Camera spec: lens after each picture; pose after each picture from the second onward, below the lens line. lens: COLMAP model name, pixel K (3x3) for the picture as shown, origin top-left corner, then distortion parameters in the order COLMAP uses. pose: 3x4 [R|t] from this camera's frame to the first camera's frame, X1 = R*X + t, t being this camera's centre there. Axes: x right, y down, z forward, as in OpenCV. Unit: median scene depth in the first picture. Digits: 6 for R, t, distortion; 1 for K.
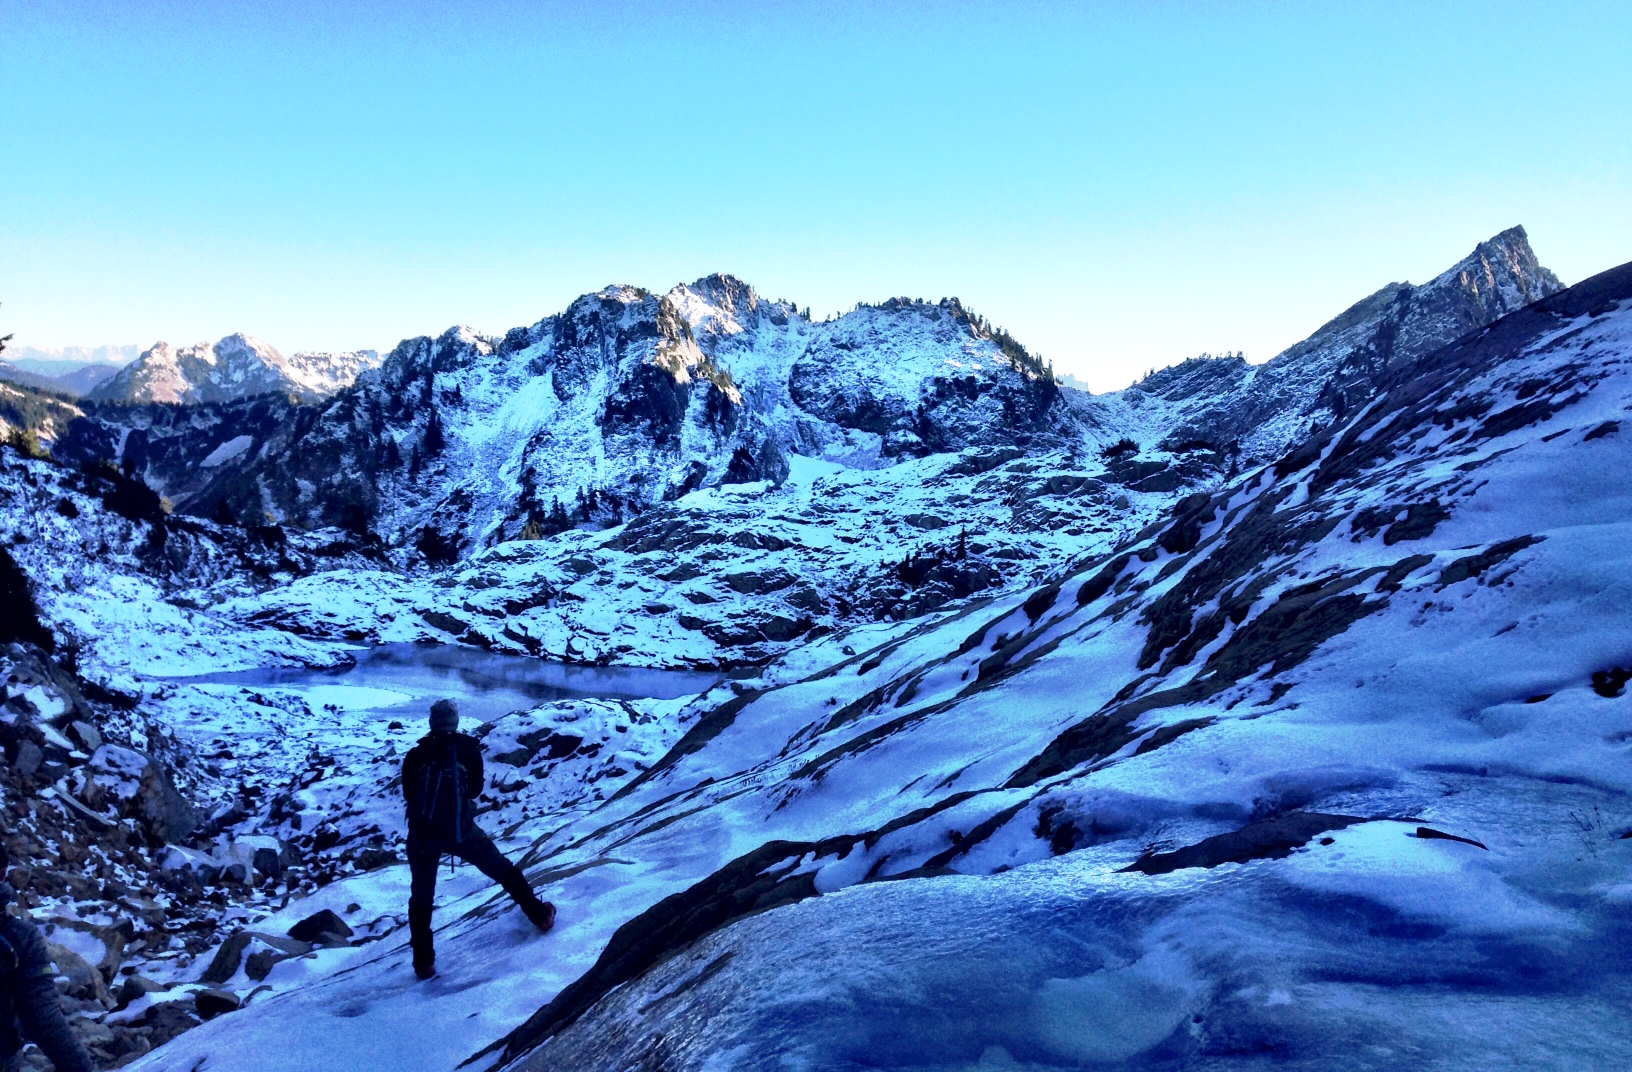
lens RADIAL K [[1541.9, 0, 863.6], [0, 1541.9, 434.3], [0, 0, 1]] dist [0.106380, 0.000000]
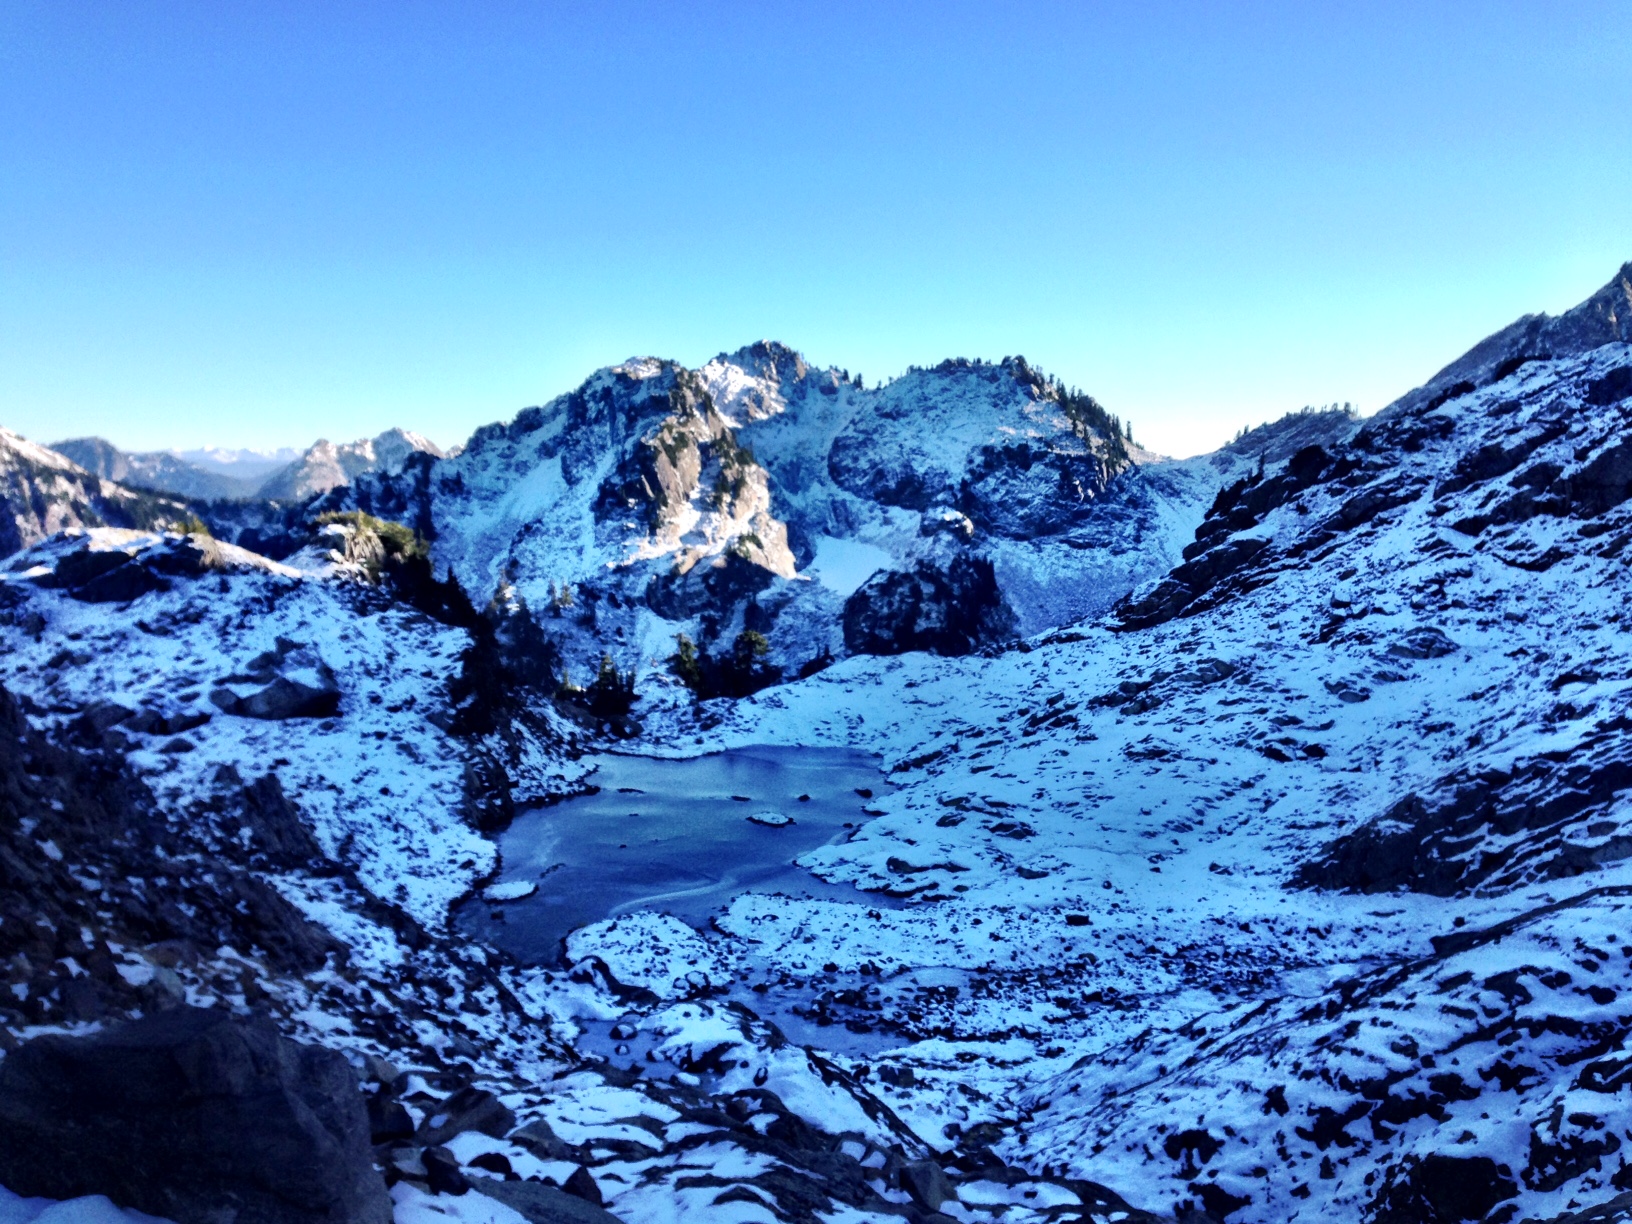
lens RADIAL K [[1612.2, 0, 830.3], [0, 1612.2, 566.1], [0, 0, 1]] dist [0.104953, 0.000000]
pose [[0.991574, -0.025476, -0.127014, 0.077685], [0.029535, 0.999108, 0.030175, 0.001856], [0.126132, -0.033672, 0.991442, 0.060523]]
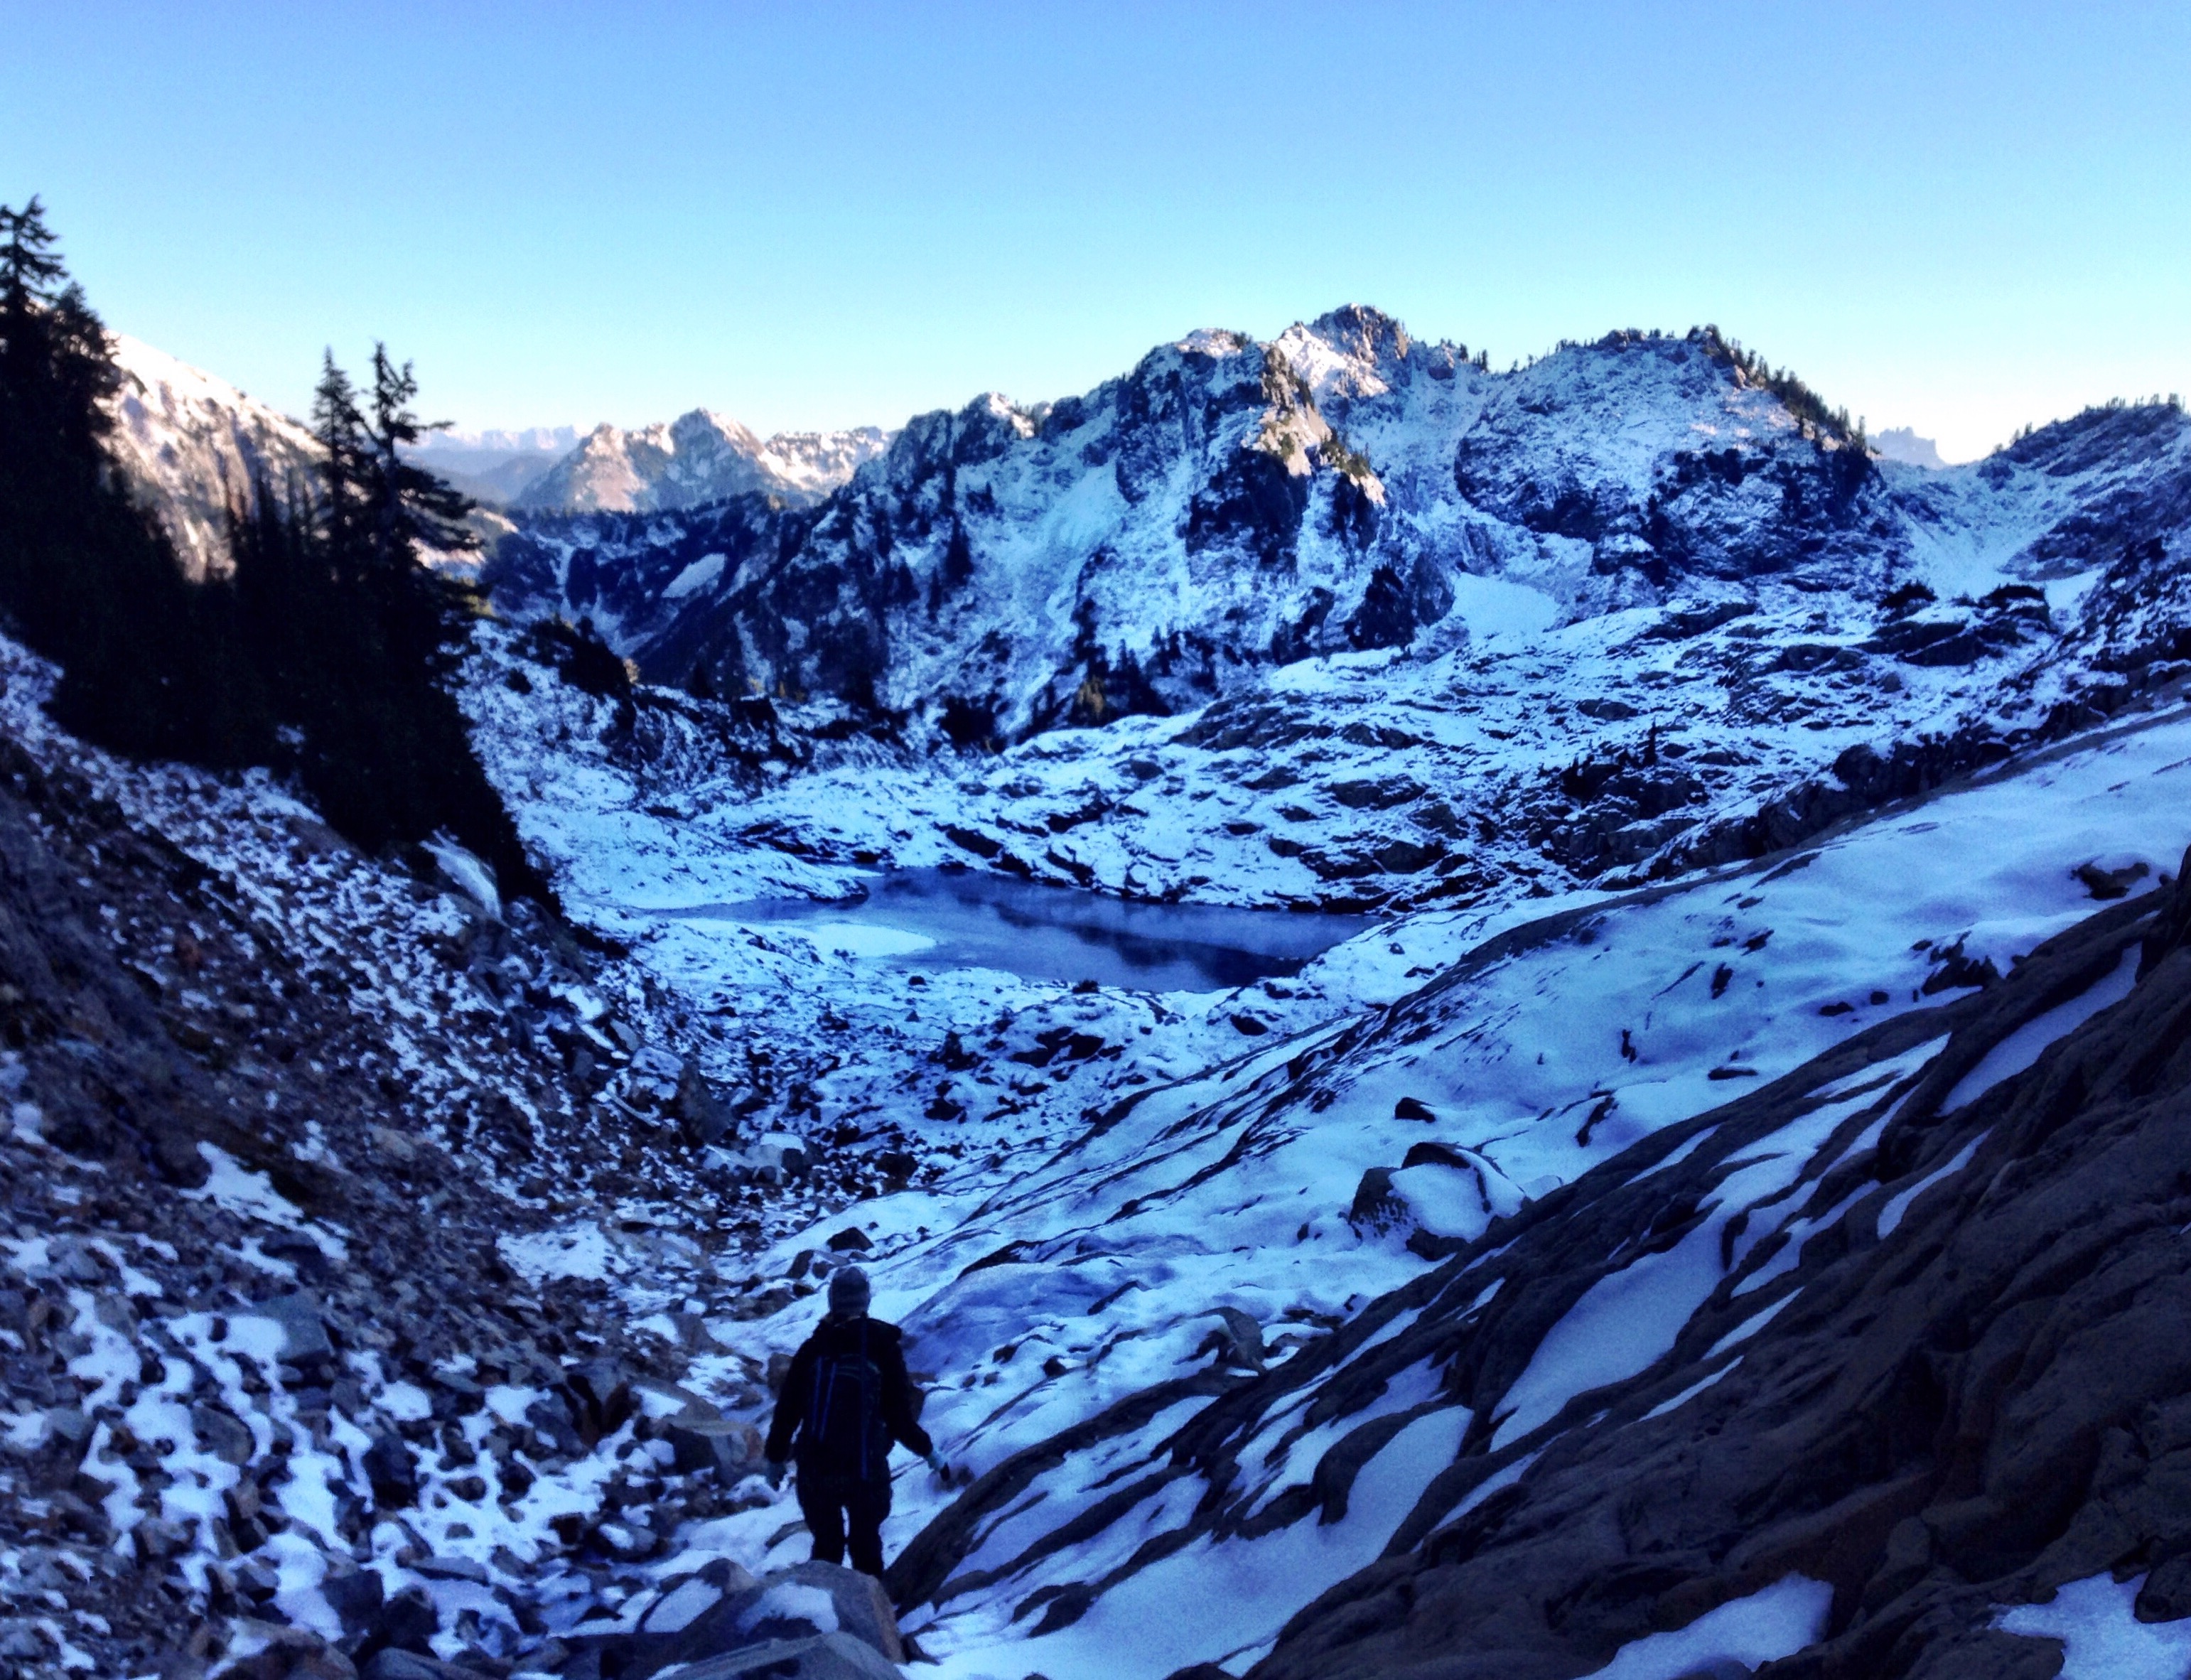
lens RADIAL K [[2229.9, 0, 1149.1], [0, 2229.9, 821.7], [0, 0, 1]] dist [0.102227, 0.000000]
pose [[0.982589, 0.004374, -0.185743, 0.003661], [0.019142, 0.992020, 0.124621, -0.003936], [0.184806, -0.126007, 0.974663, -0.010672]]
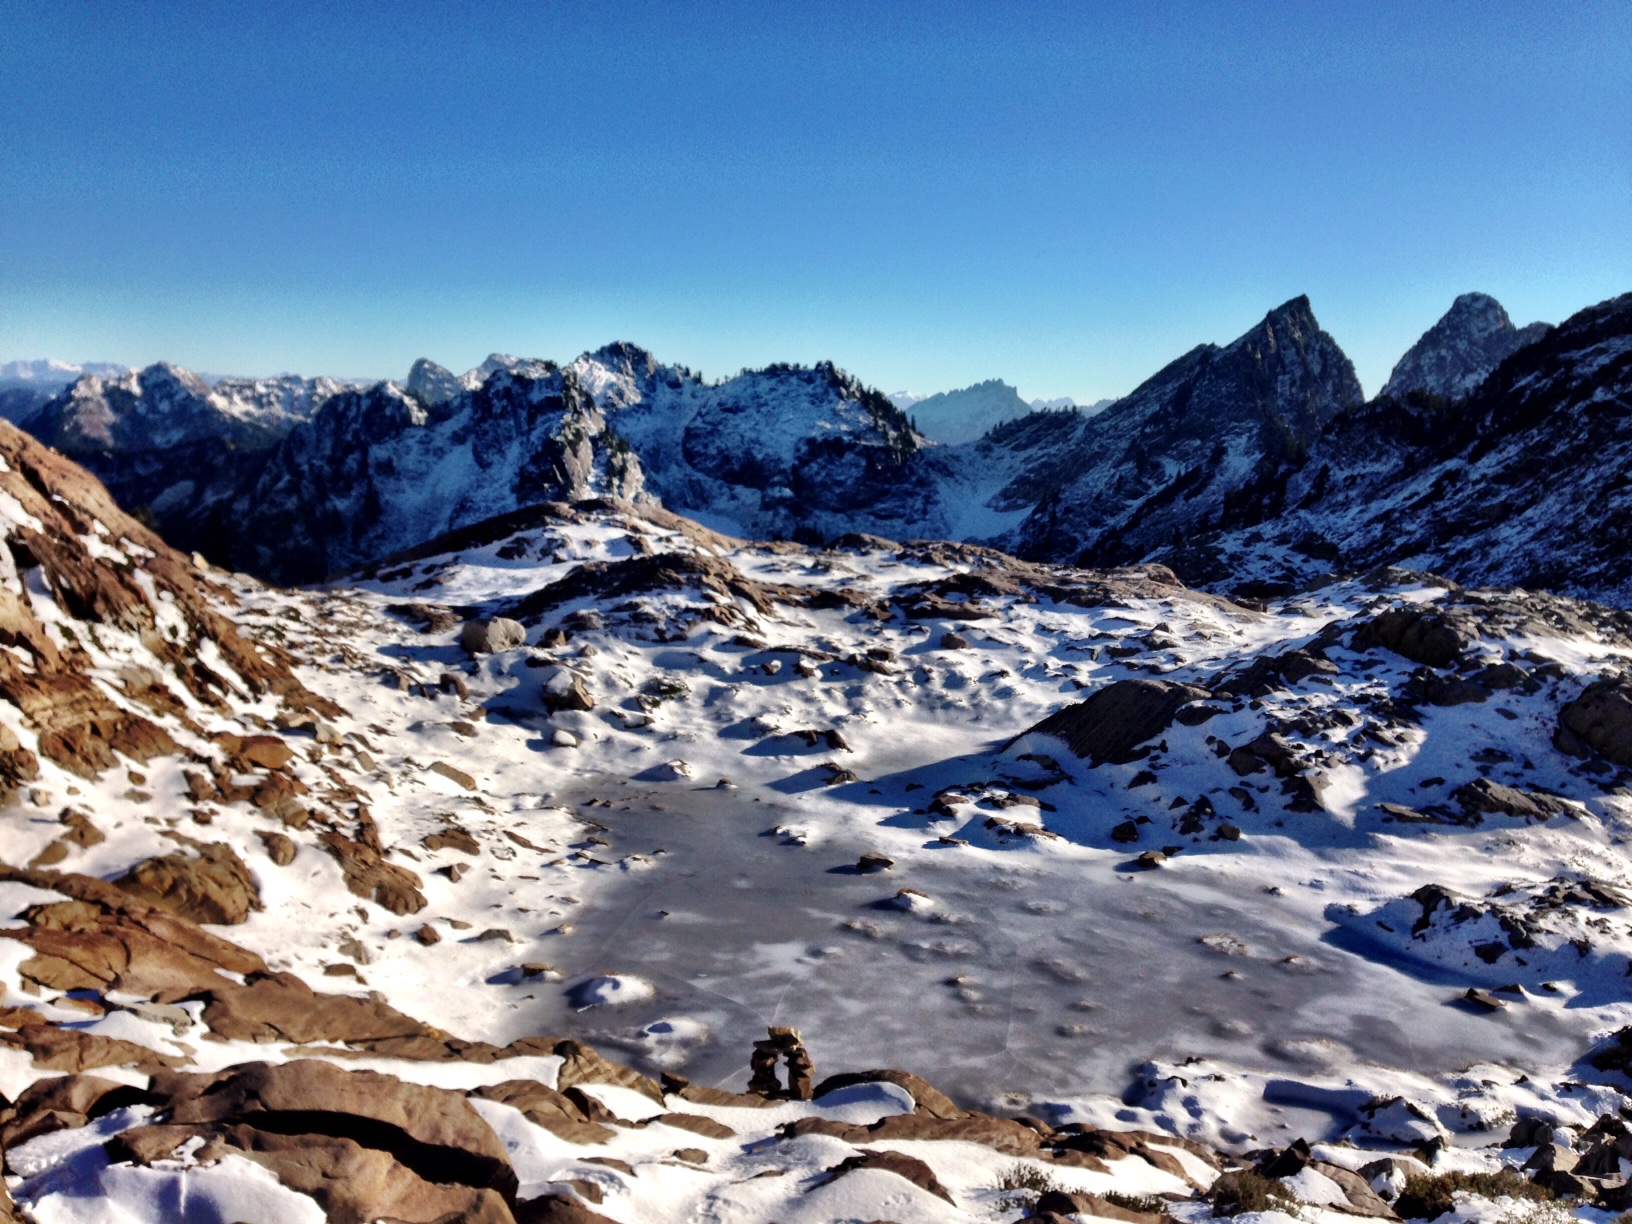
lens RADIAL K [[1502.4, 0, 839.1], [0, 1502.4, 573.2], [0, 0, 1]] dist [0.104373, 0.000000]
pose [[0.999171, -0.025789, 0.031514, 0.032752], [0.023075, 0.996229, 0.083634, -0.030640], [-0.033552, -0.082838, 0.995998, -0.134212]]
